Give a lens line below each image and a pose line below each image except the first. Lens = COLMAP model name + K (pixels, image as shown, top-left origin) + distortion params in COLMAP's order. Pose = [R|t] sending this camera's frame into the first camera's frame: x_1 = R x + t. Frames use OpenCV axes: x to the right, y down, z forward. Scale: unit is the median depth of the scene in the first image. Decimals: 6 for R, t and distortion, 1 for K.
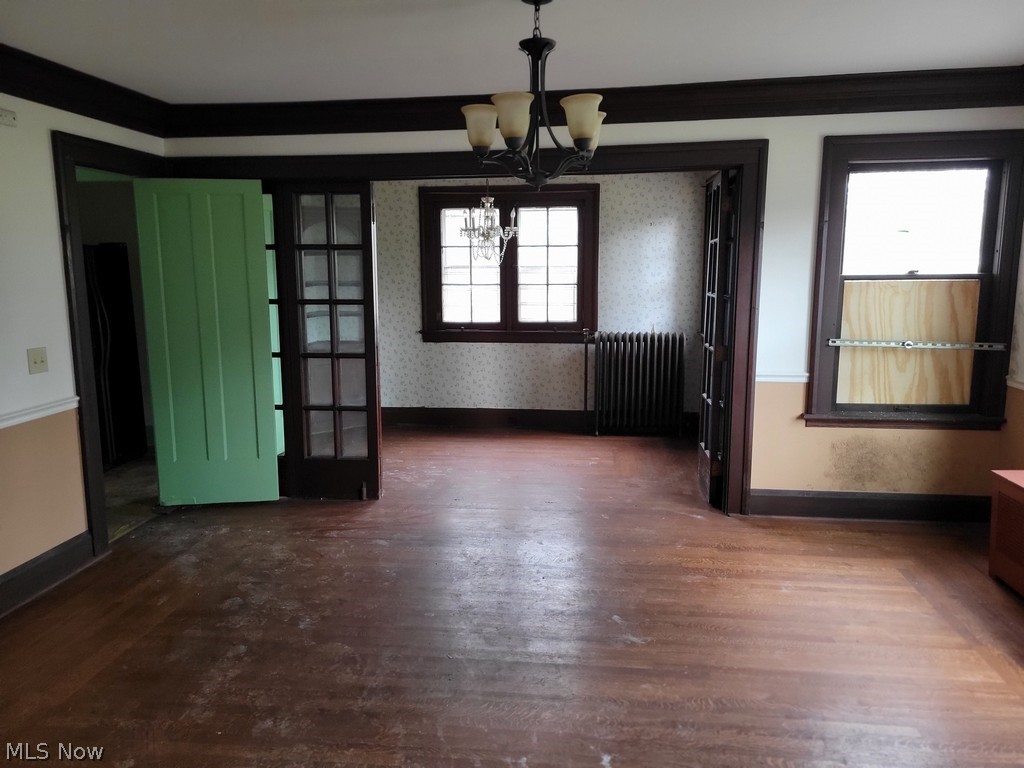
lens RADIAL K [[770.4, 0, 512.2], [0, 770.4, 381.9], [0, 0, 1]] dist [0.045457, 0.001024]
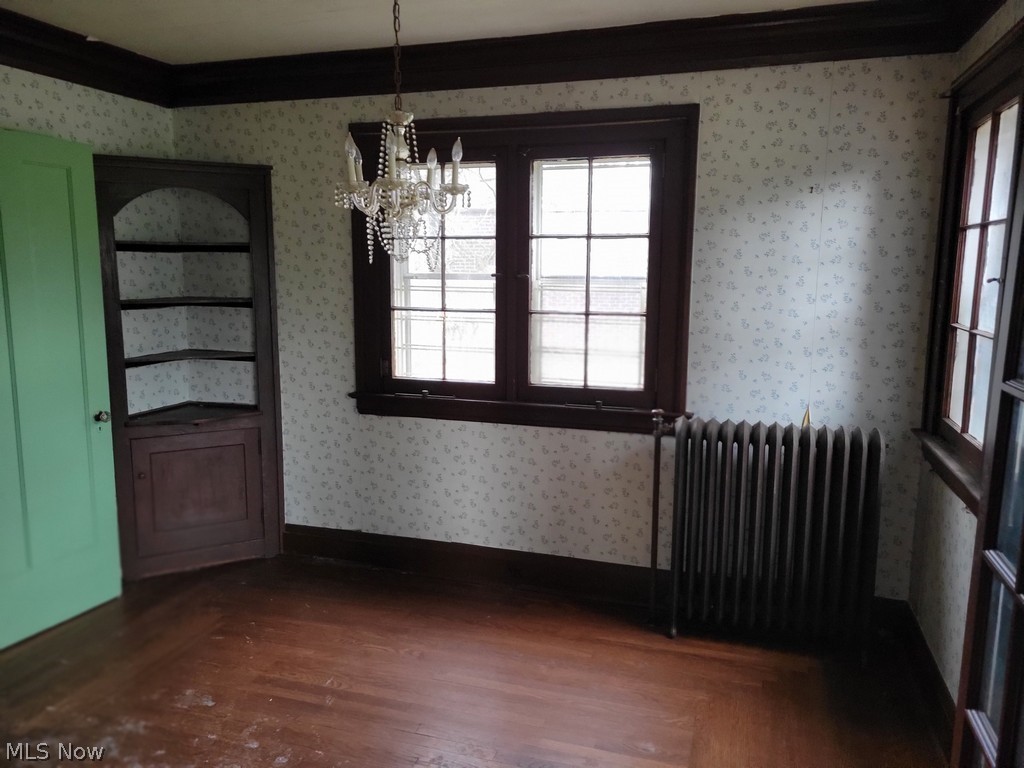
lens RADIAL K [[770.4, 0, 512.6], [0, 770.4, 381.2], [0, 0, 1]] dist [0.045457, 0.001024]
pose [[0.981467, 0.040385, -0.187326, 0.093125], [-0.042775, 0.999047, -0.008730, -0.075703], [0.186795, 0.016582, 0.982259, 0.496386]]
